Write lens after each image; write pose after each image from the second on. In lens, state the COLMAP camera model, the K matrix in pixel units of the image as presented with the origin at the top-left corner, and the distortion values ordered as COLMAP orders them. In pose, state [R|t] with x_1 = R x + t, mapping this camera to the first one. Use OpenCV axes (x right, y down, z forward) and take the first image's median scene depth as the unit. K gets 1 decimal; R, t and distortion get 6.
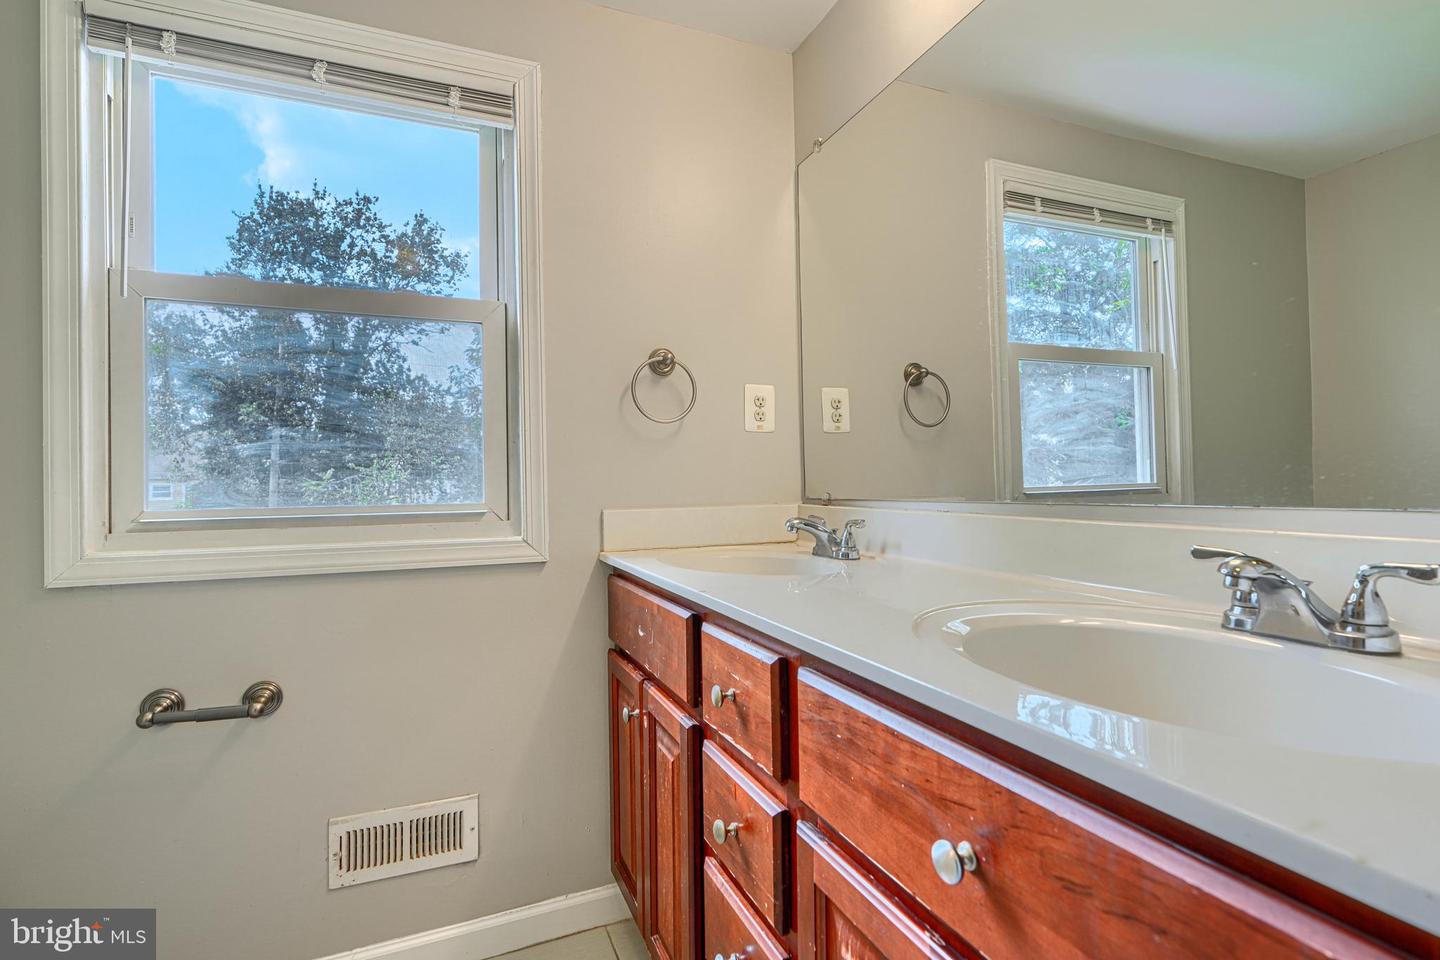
lens RADIAL K [[679.3, 0, 710.6], [0, 679.3, 480.1], [0, 0, 1]] dist [0.000418, 0.000127]
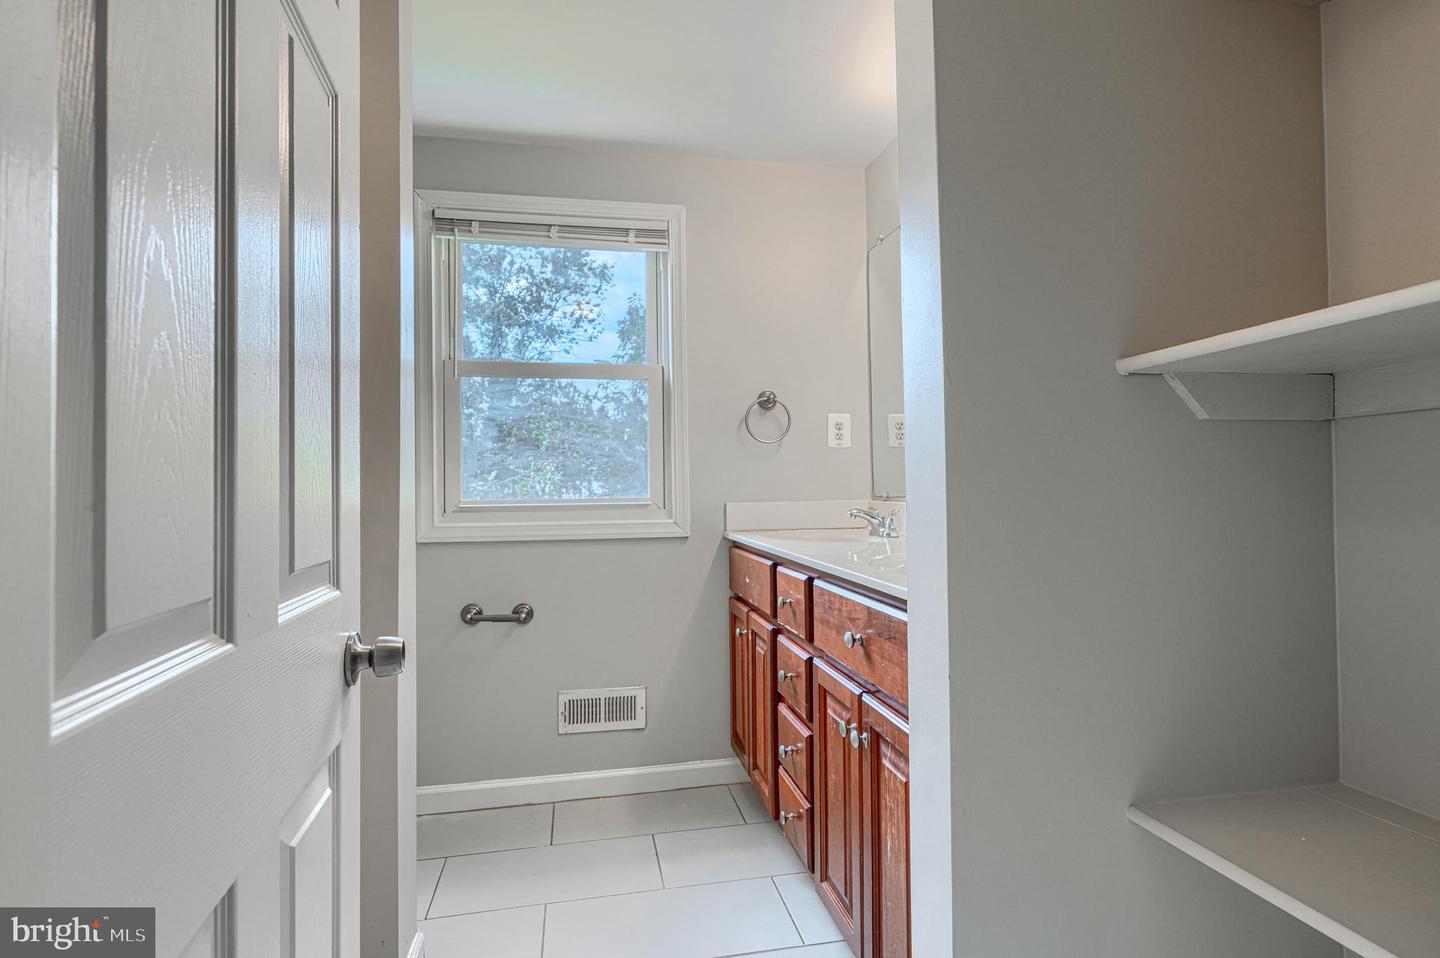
lens RADIAL K [[679.3, 0, 710.6], [0, 679.3, 479.1], [0, 0, 1]] dist [0.000418, 0.000127]
pose [[0.979628, 0.000552, -0.200822, 0.119108], [-0.001201, 0.999994, -0.003108, -0.003362], [0.200819, 0.003285, 0.979623, -0.512934]]
